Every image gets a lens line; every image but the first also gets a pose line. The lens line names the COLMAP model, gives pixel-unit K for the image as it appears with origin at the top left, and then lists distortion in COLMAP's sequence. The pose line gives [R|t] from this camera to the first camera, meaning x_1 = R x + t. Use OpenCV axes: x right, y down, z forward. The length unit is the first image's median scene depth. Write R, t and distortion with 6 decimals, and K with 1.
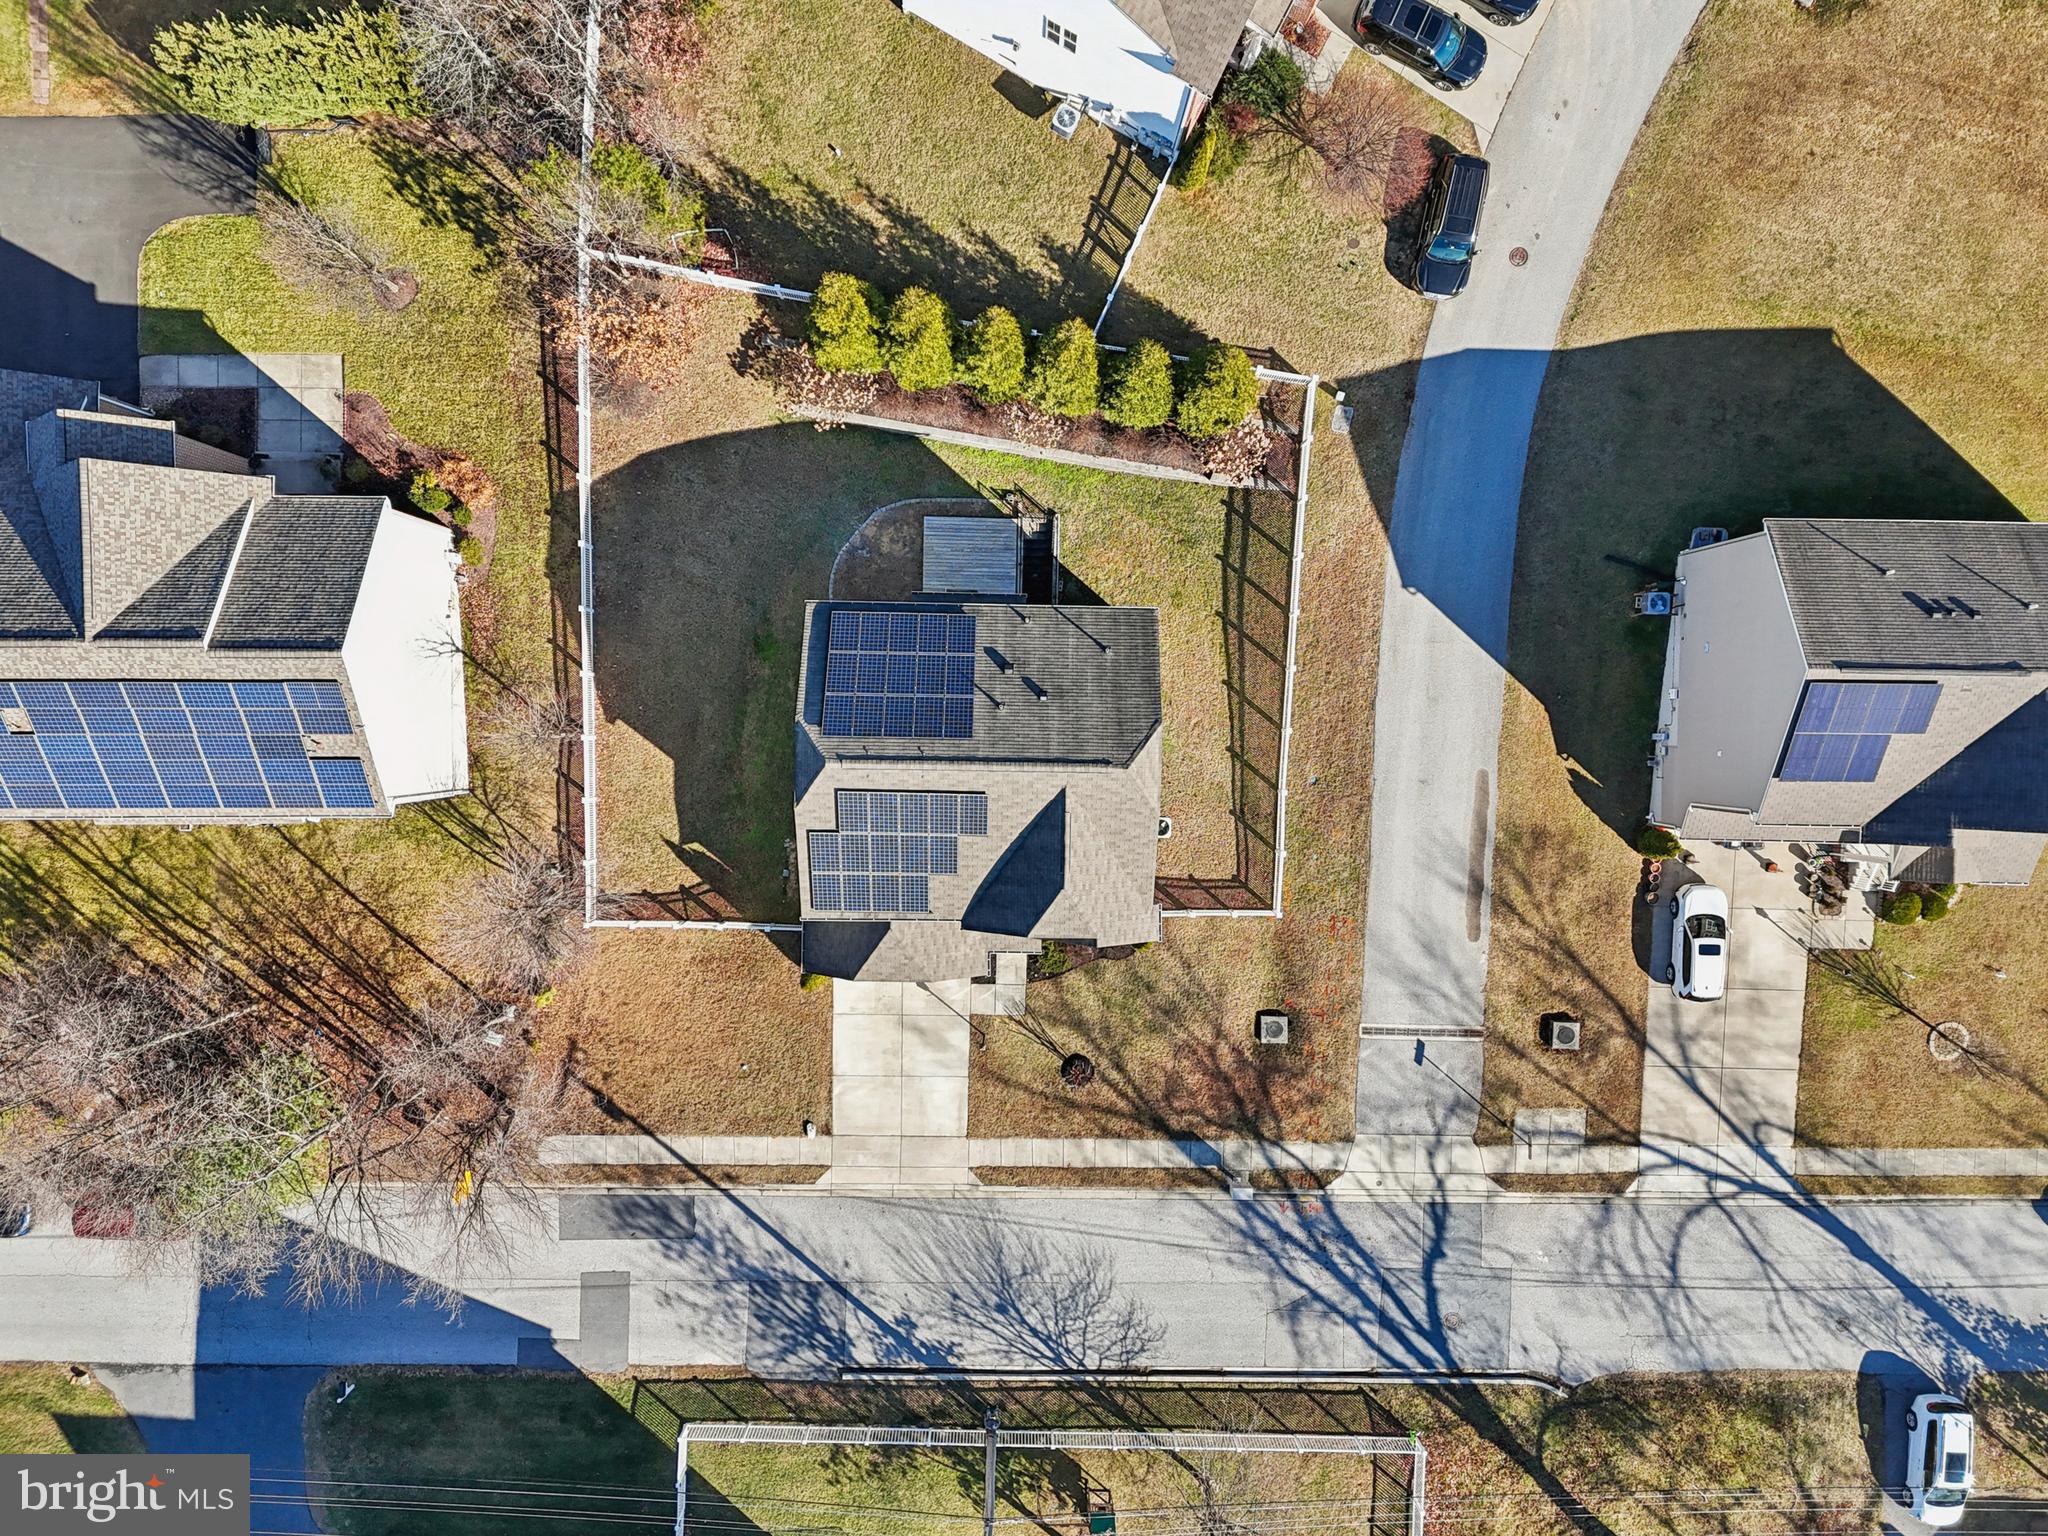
lens RADIAL K [[1460.1, 0, 1045.3], [0, 1460.1, 711.3], [0, 0, 1]] dist [0.071400, -0.064413]
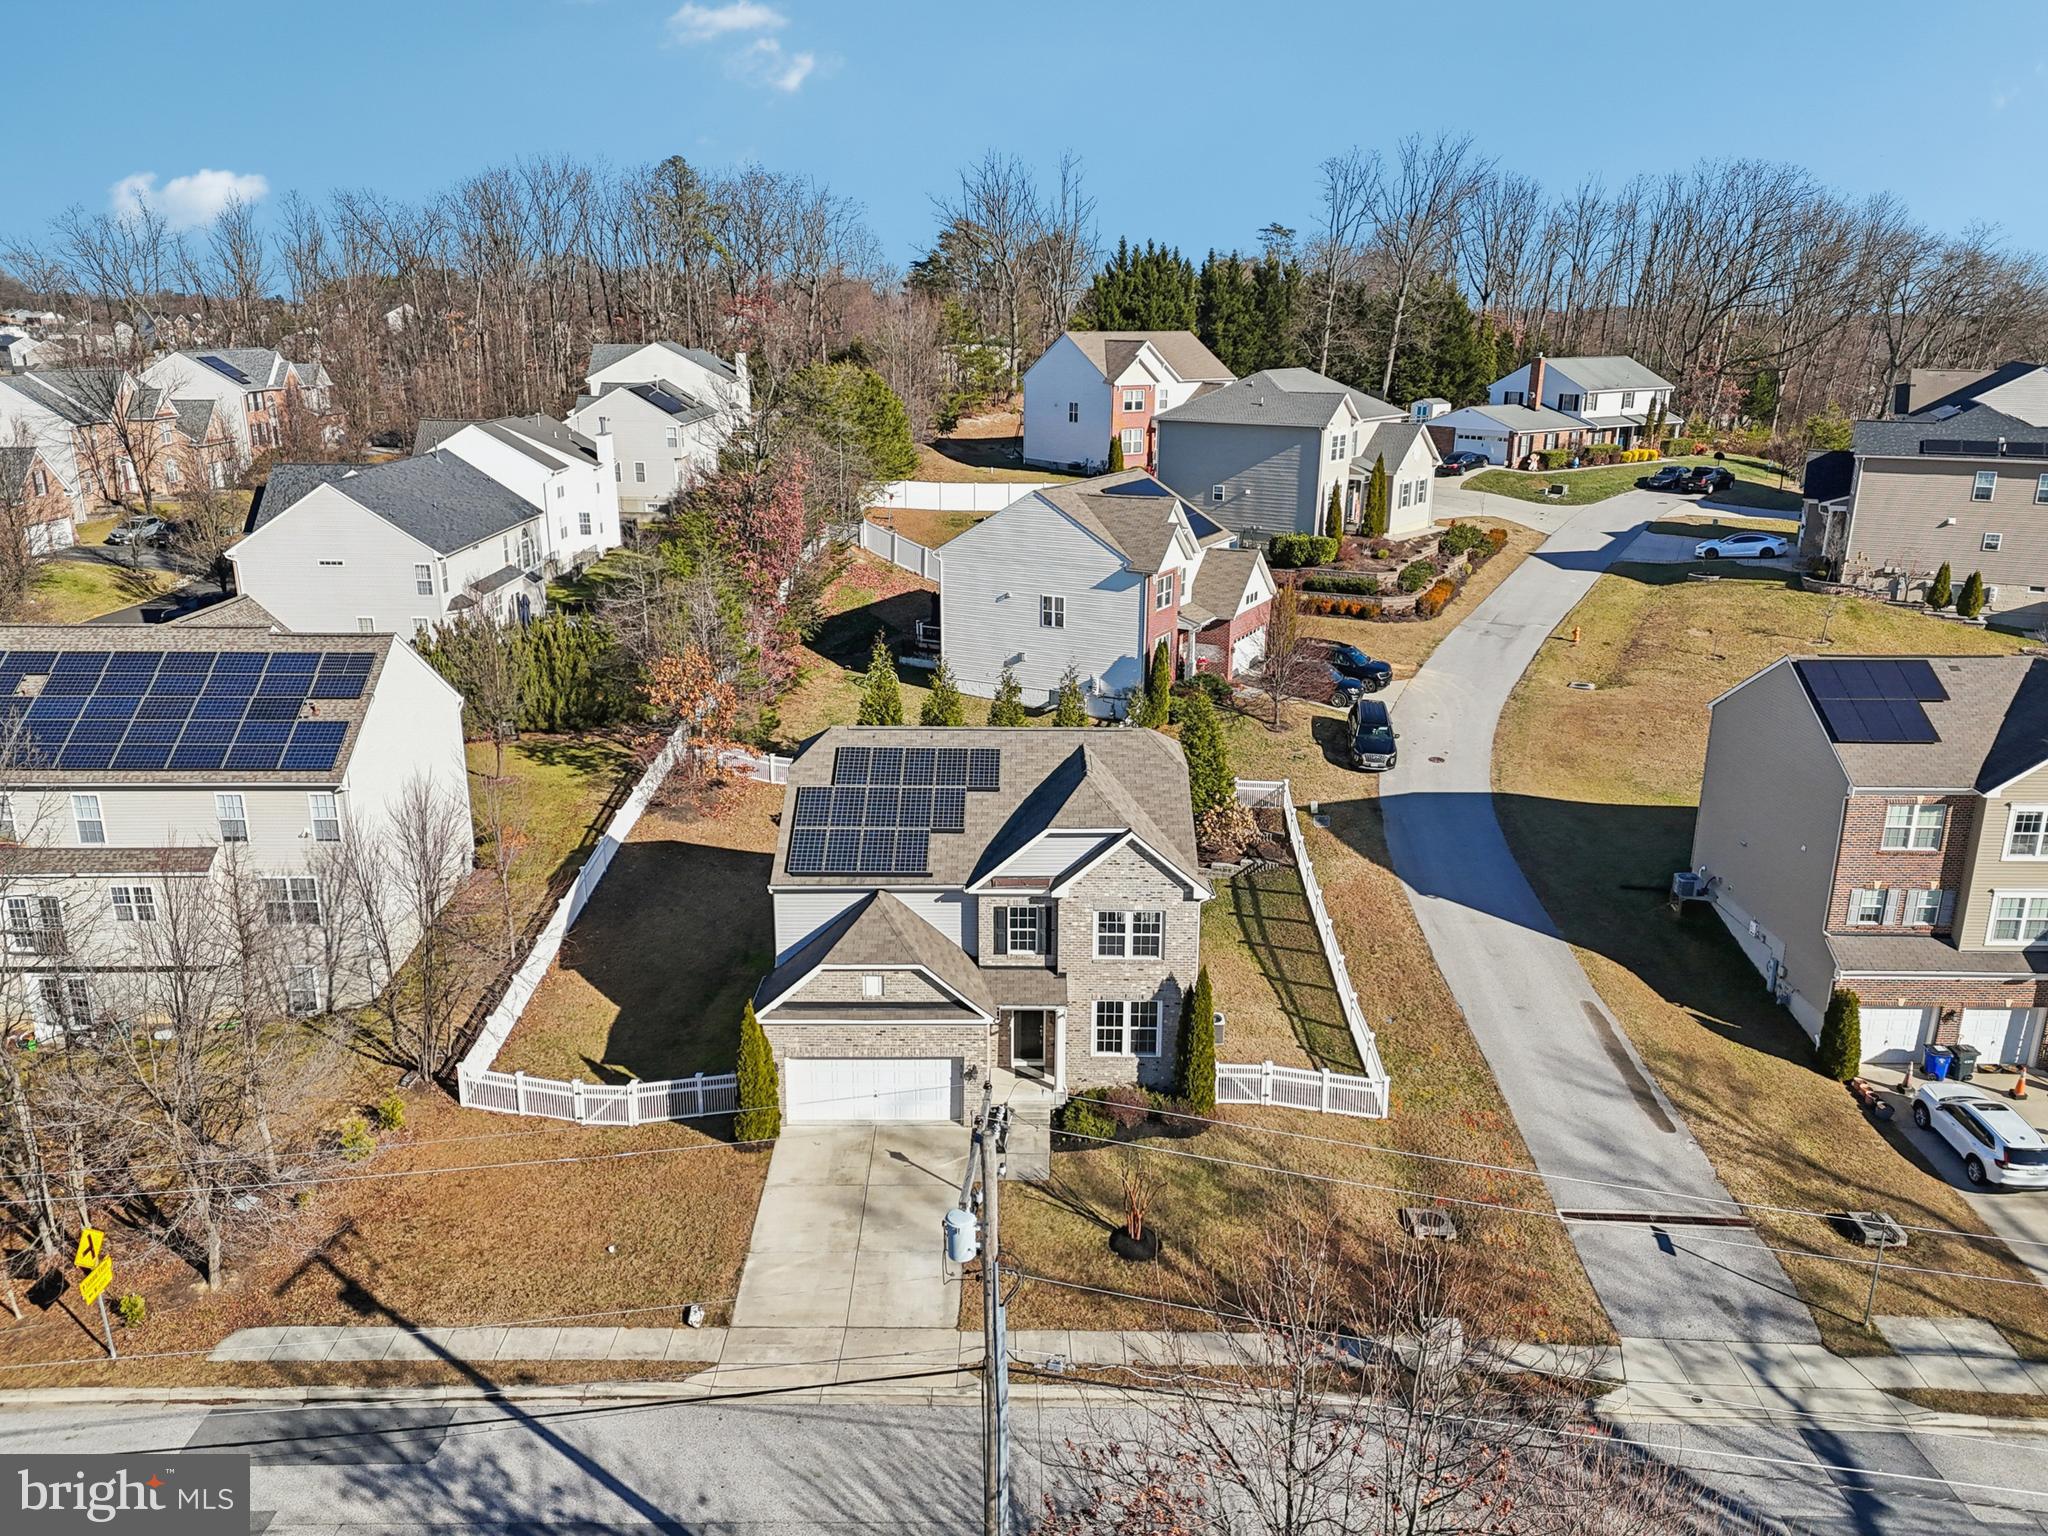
lens RADIAL K [[1460.1, 0, 1027.0], [0, 1460.1, 749.9], [0, 0, 1]] dist [0.071400, -0.064413]
pose [[0.999880, -0.012507, 0.009155, -0.026427], [0.012309, 0.281831, -0.959385, 0.812165], [0.009419, 0.959383, 0.281951, 0.626454]]
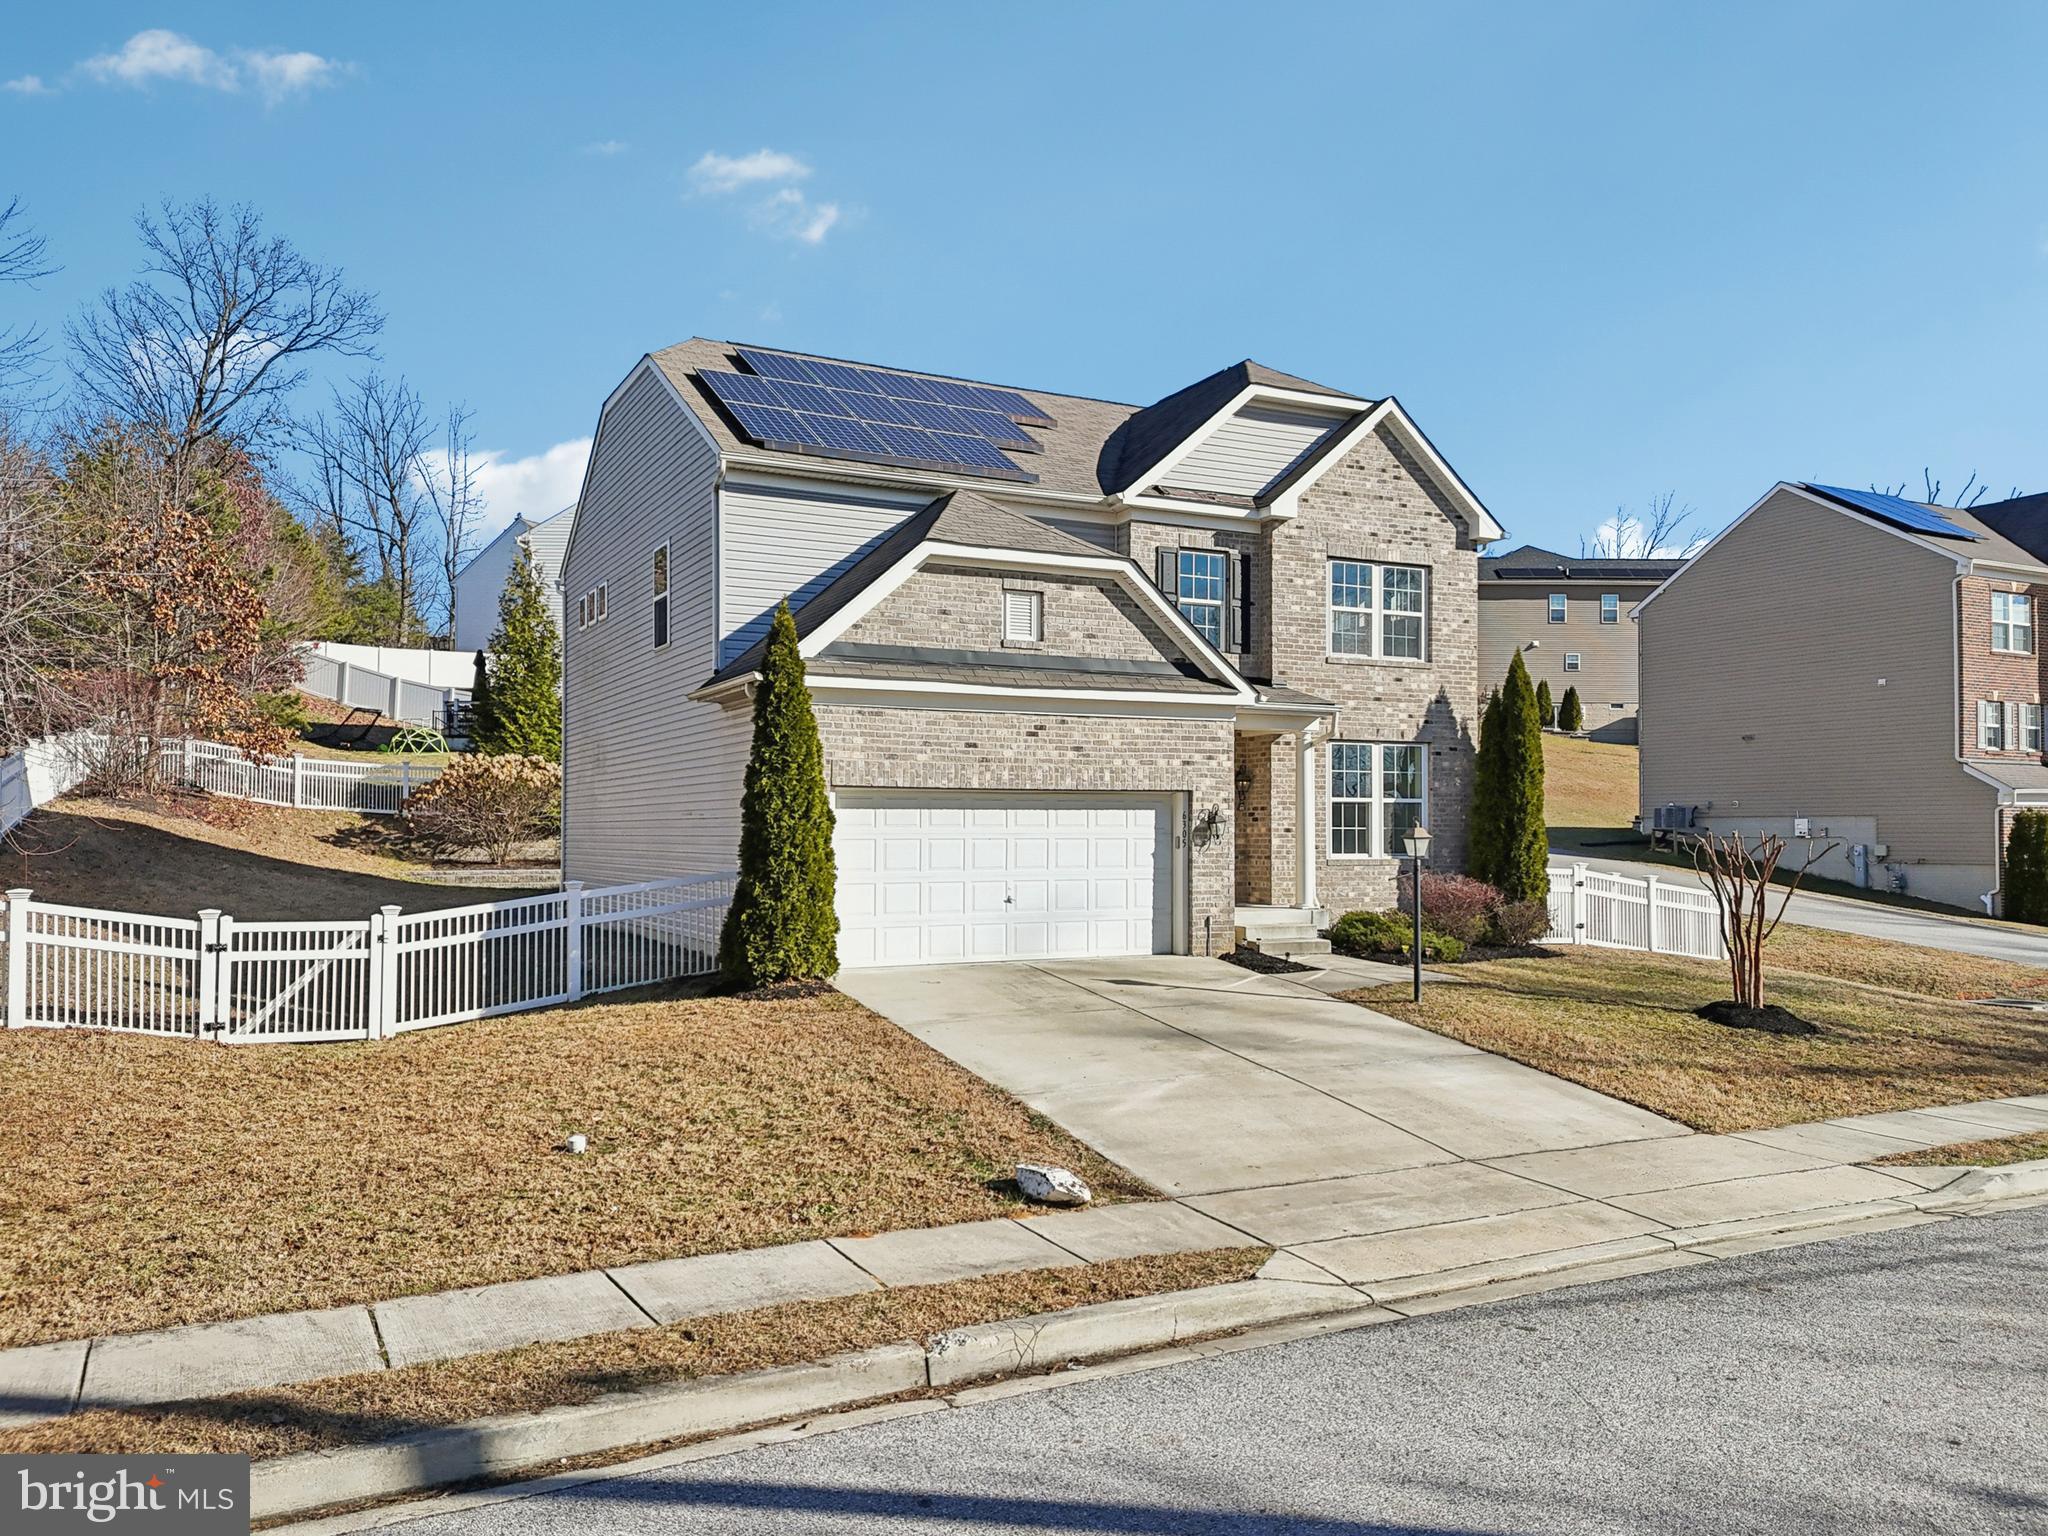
lens RADIAL K [[1460.1, 0, 1001.2], [0, 1460.1, 809.2], [0, 0, 1]] dist [0.071400, -0.064413]
pose [[0.889386, -0.008034, 0.457086, -0.244516], [0.457059, -0.005005, -0.889422, 0.441451], [0.009433, 0.999955, -0.000780, 0.977489]]
